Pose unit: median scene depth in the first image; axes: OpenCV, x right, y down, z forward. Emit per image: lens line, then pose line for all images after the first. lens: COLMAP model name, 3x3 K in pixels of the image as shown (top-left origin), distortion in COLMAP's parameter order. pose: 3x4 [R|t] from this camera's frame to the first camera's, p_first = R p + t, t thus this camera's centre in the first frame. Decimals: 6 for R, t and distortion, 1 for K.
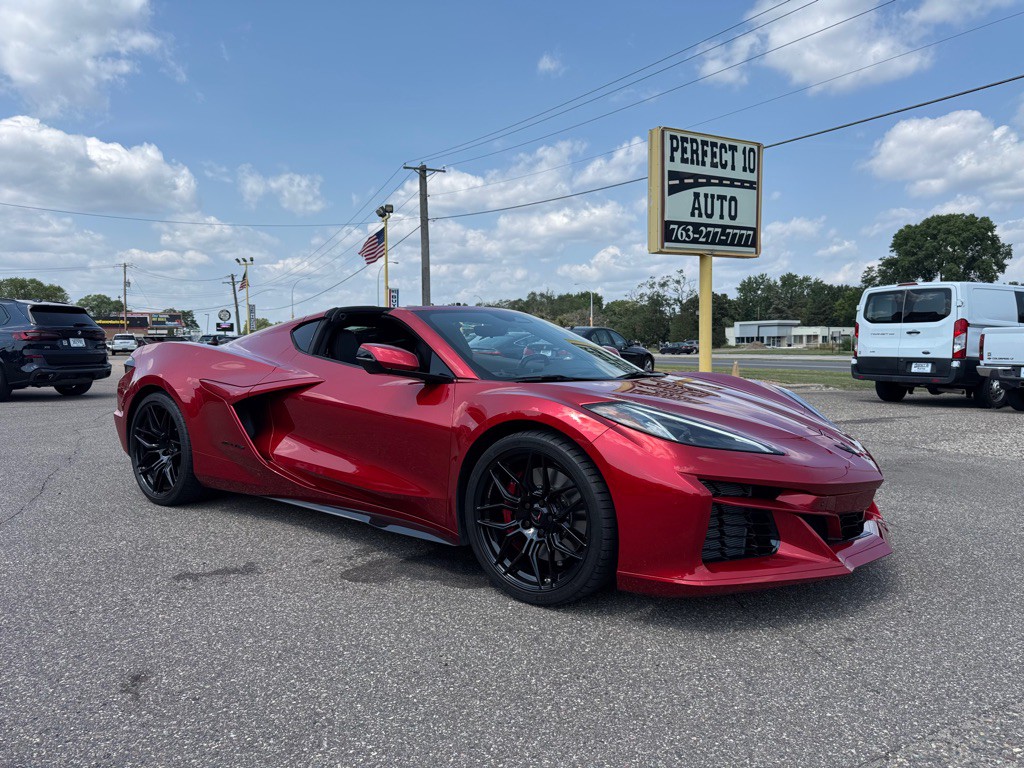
lens RADIAL K [[714.0, 0, 512.0], [0, 714.0, 384.0], [0, 0, 1]] dist [0.097246, -0.140812]
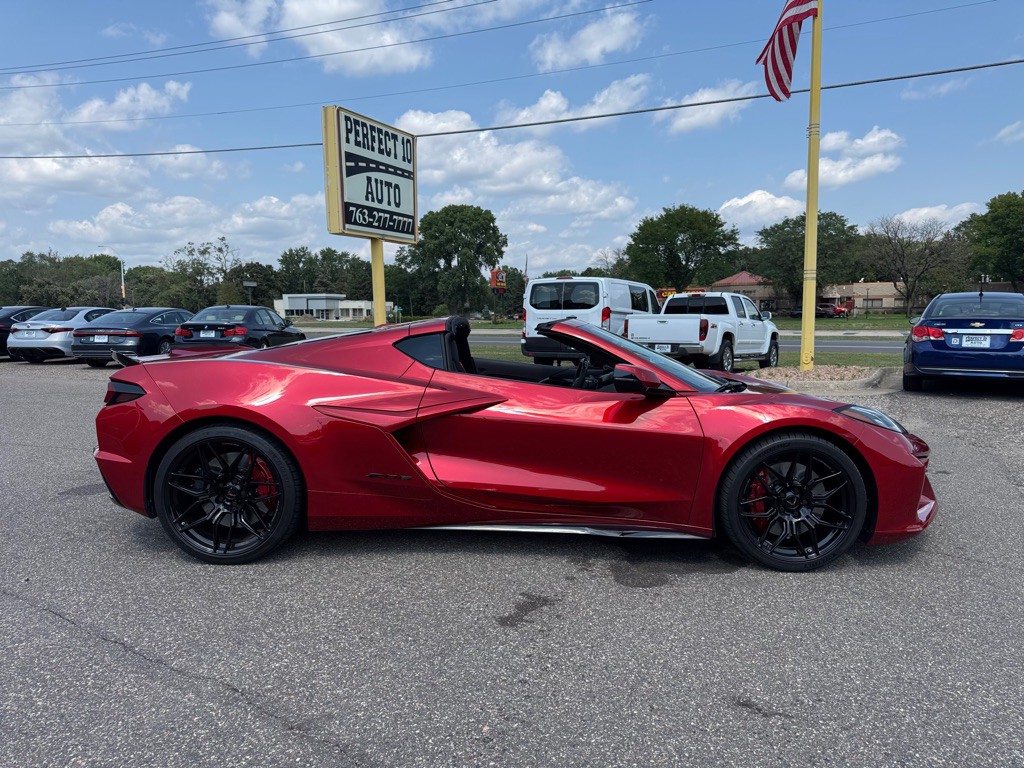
lens RADIAL K [[714.0, 0, 512.0], [0, 714.0, 384.0], [0, 0, 1]] dist [0.097246, -0.140812]
pose [[0.816365, -0.056603, 0.574756, -0.180651], [0.034318, 0.998181, 0.049558, -0.016479], [-0.576515, -0.020733, 0.816823, 0.044502]]
